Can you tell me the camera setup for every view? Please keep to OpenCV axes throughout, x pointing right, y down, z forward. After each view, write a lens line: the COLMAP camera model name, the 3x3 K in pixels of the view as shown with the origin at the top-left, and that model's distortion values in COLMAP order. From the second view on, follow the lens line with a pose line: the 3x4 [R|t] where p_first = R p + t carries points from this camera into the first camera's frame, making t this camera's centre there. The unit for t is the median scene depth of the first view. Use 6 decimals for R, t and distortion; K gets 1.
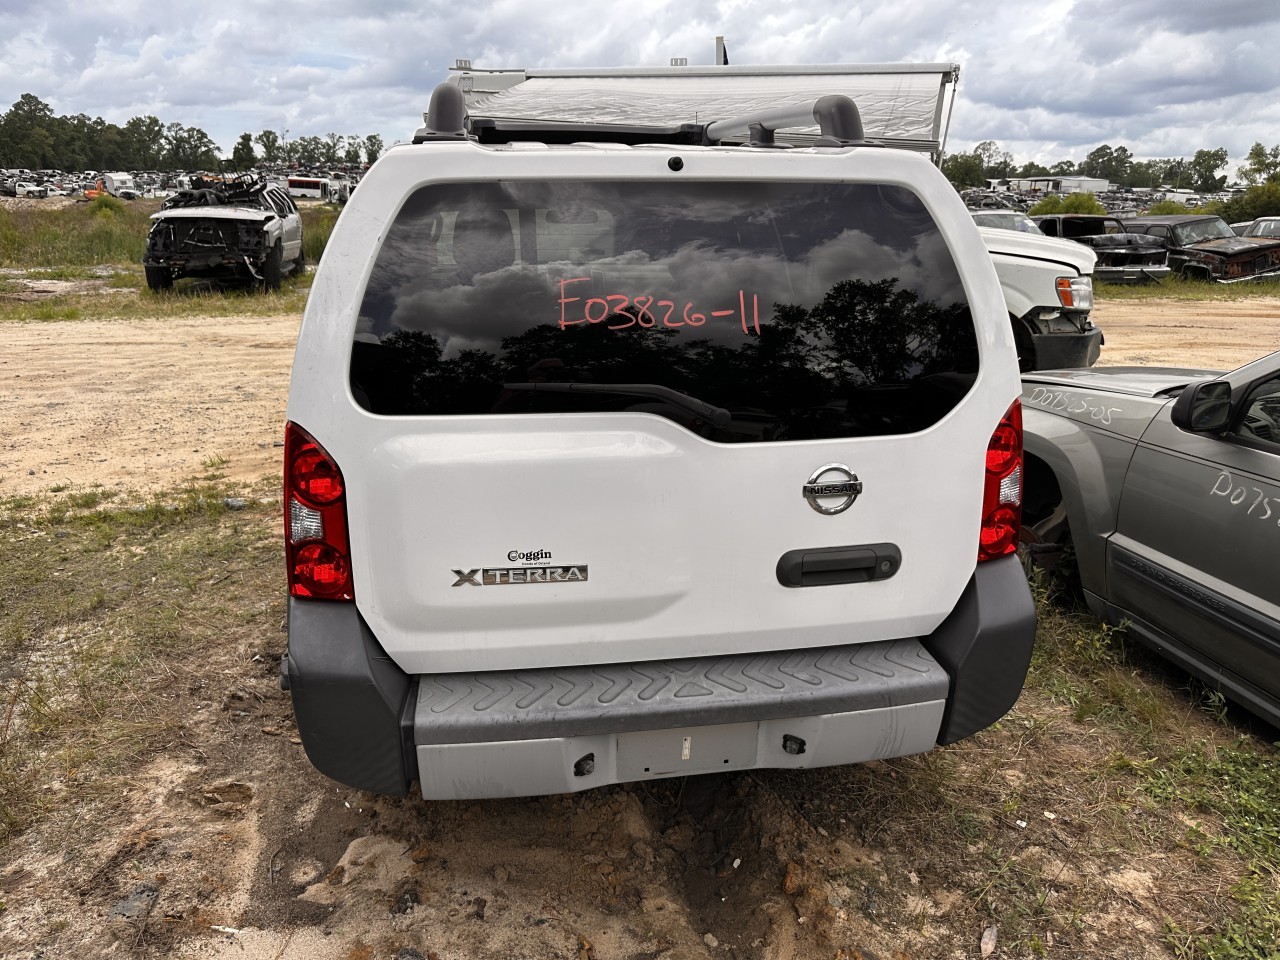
lens RADIAL K [[908.3, 0, 639.5], [0, 908.3, 502.6], [0, 0, 1]] dist [0.021313, -0.012867]
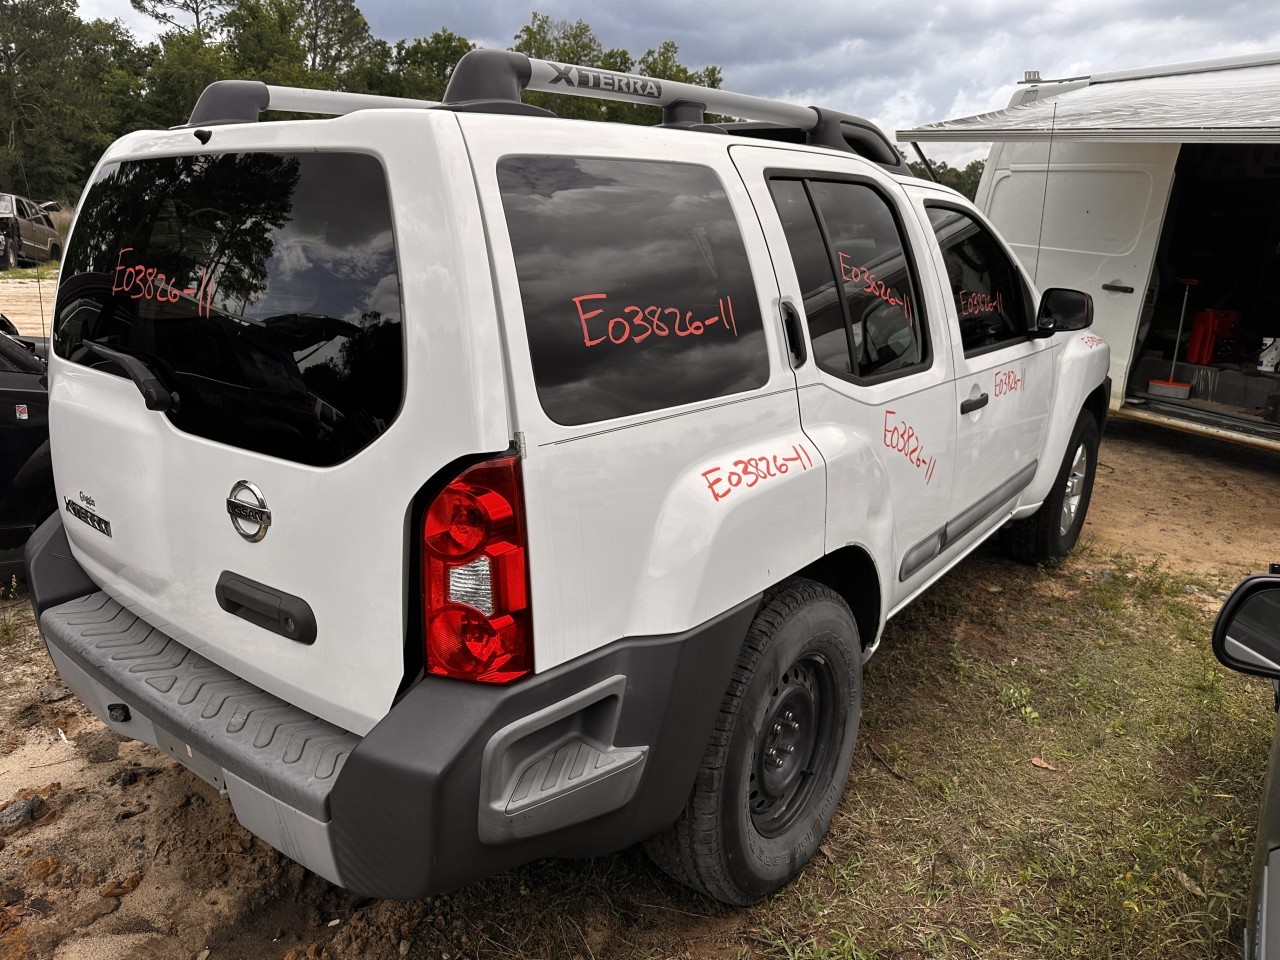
lens RADIAL K [[908.3, 0, 639.5], [0, 908.3, 502.6], [0, 0, 1]] dist [0.021313, -0.012867]
pose [[0.692507, 0.227042, -0.684753, 0.962551], [-0.252881, 0.965356, 0.064336, -0.155536], [0.675637, 0.128607, 0.725930, 0.581153]]
